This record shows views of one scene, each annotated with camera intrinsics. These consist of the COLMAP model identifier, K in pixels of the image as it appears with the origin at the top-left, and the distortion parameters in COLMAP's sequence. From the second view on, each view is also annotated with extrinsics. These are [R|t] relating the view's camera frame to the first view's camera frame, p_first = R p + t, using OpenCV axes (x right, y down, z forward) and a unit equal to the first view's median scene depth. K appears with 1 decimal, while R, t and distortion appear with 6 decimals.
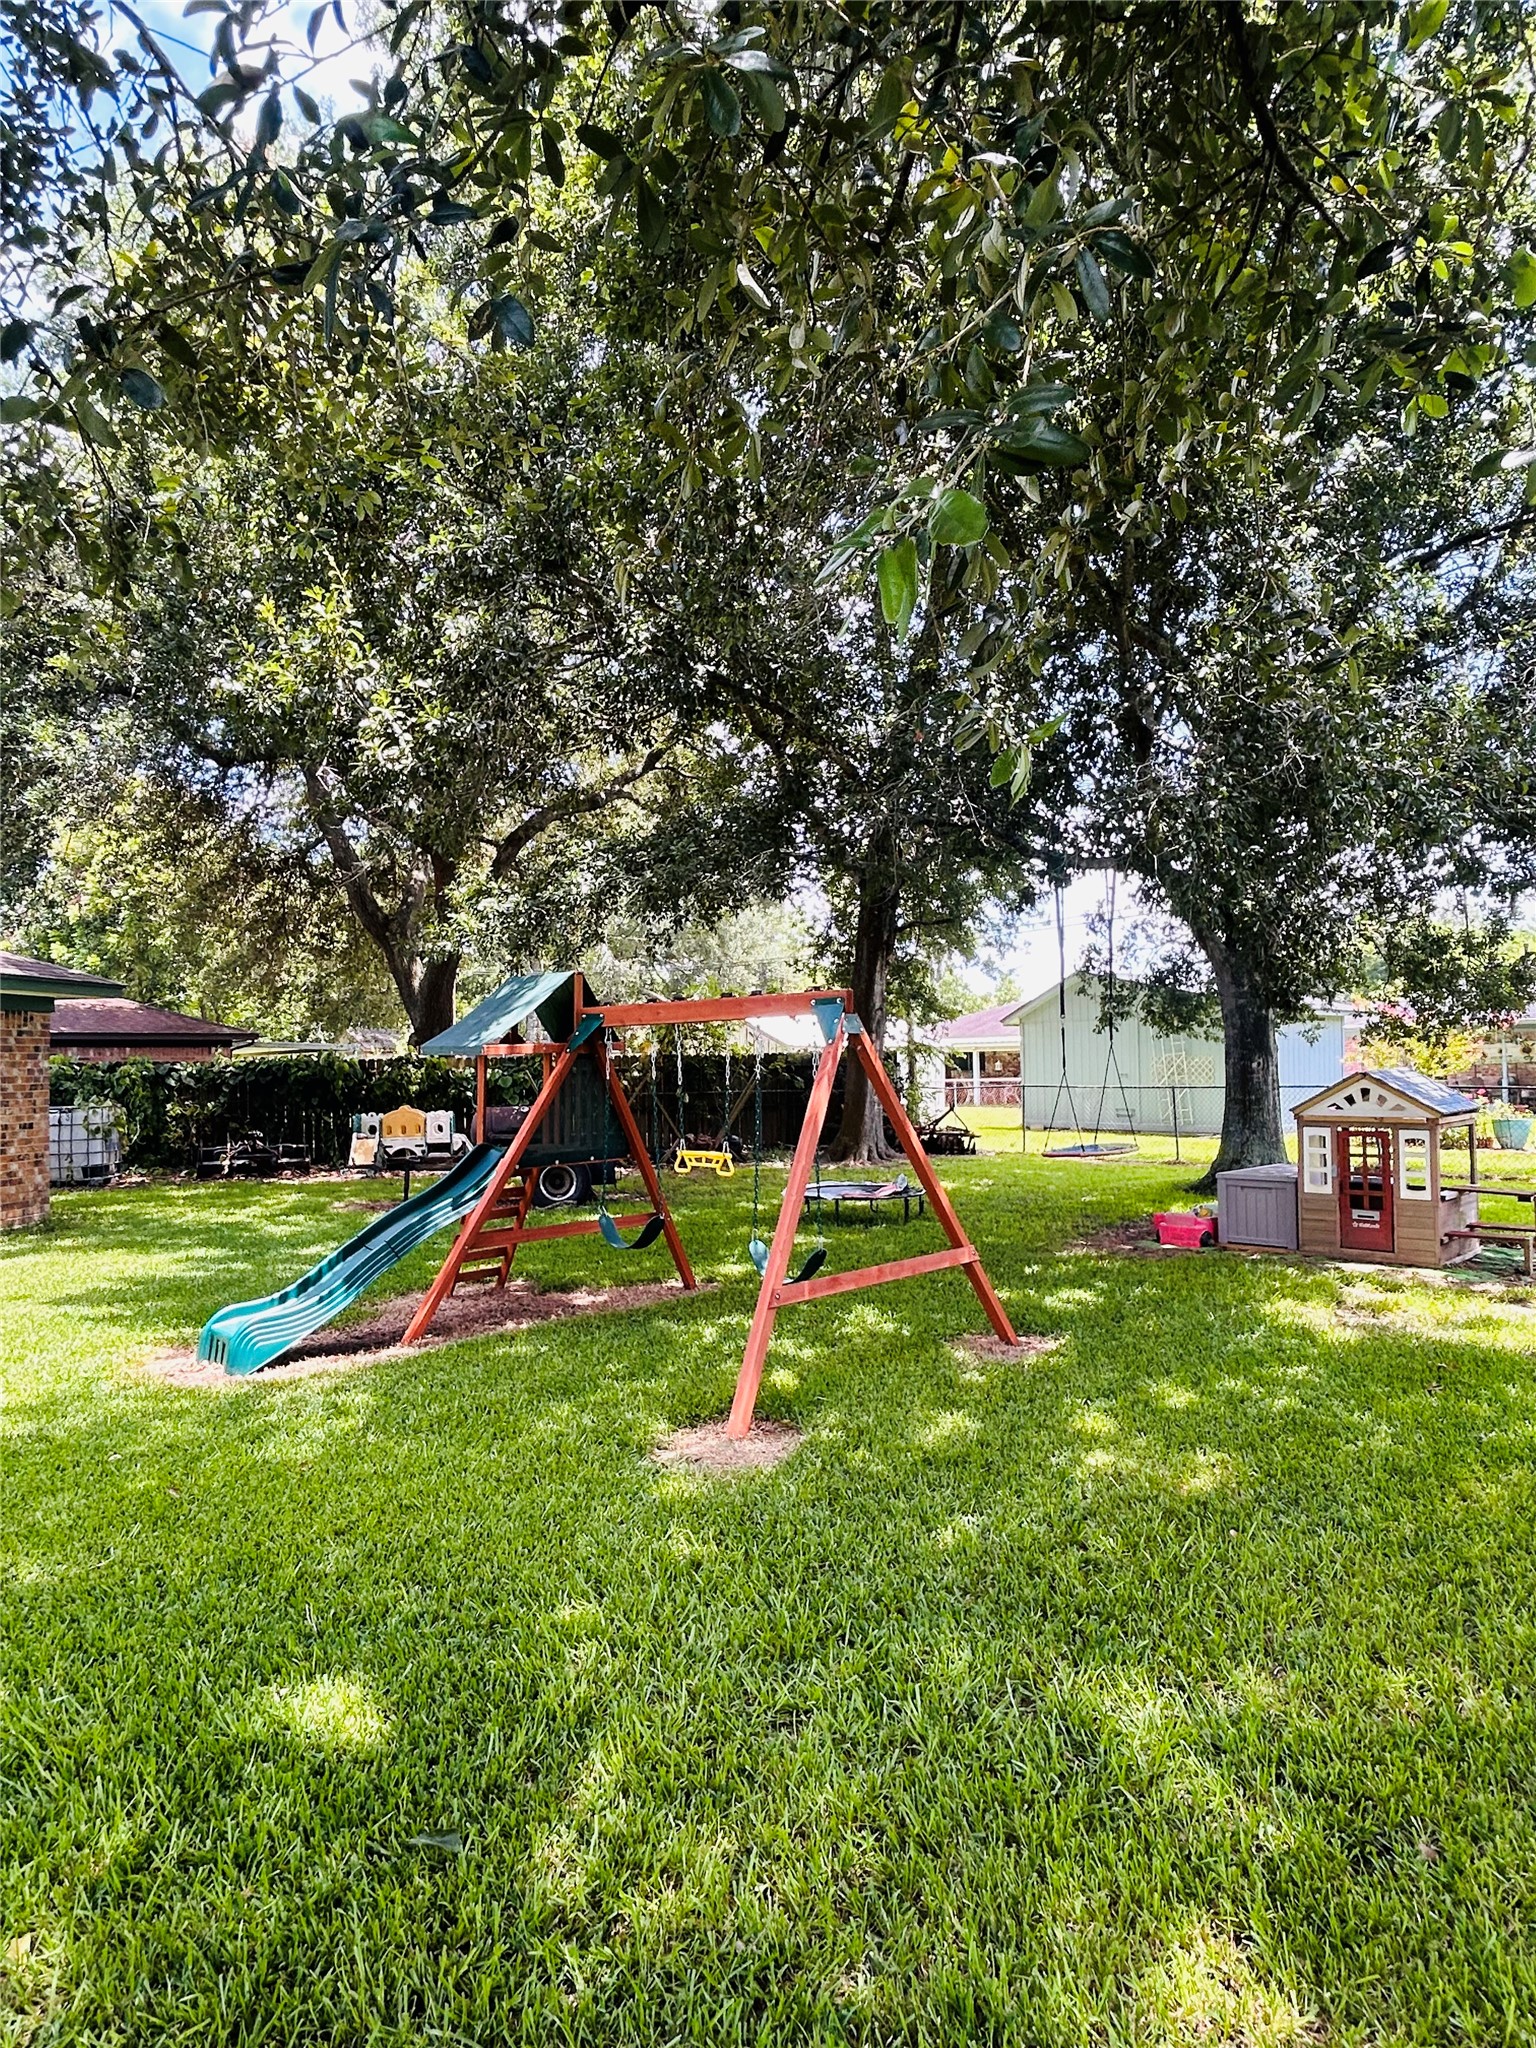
lens RADIAL K [[1184.5, 0, 765.2], [0, 1184.5, 1024.5], [0, 0, 1]] dist [-0.002139, -0.000334]
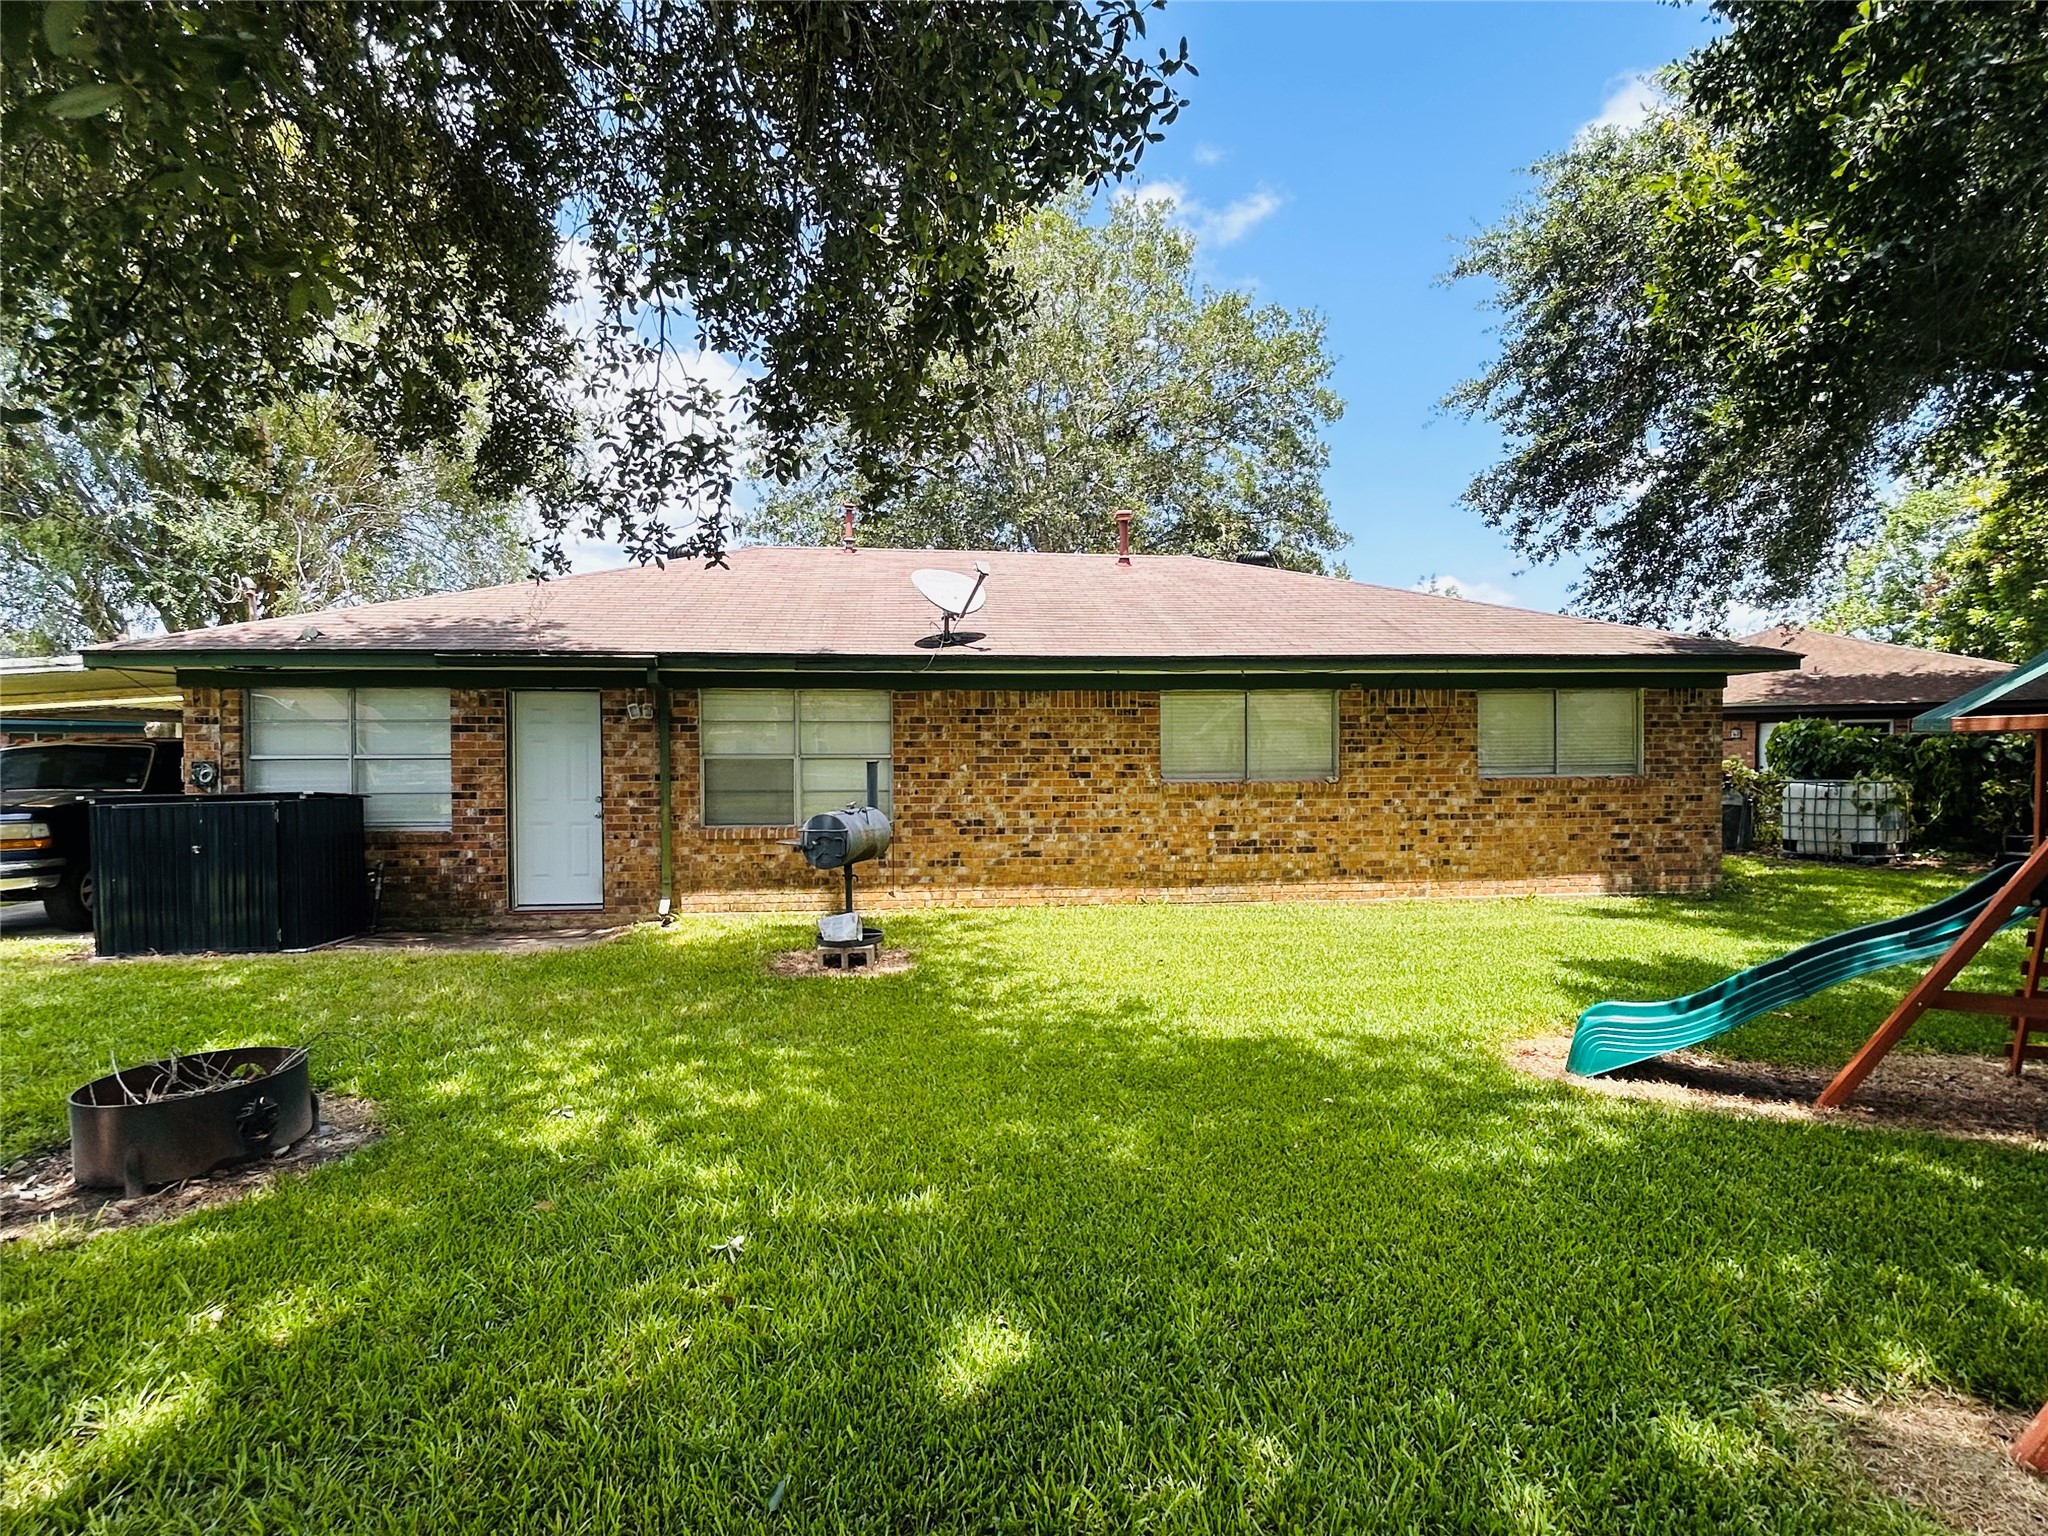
lens RADIAL K [[1046.9, 0, 1023.0], [0, 1046.9, 770.1], [0, 0, 1]] dist [0.001650, 0.000301]
pose [[0.234915, 0.029408, -0.971571, 0.139447], [0.036878, 0.998553, 0.039141, 0.003070], [0.971316, -0.045024, 0.233490, 0.210256]]
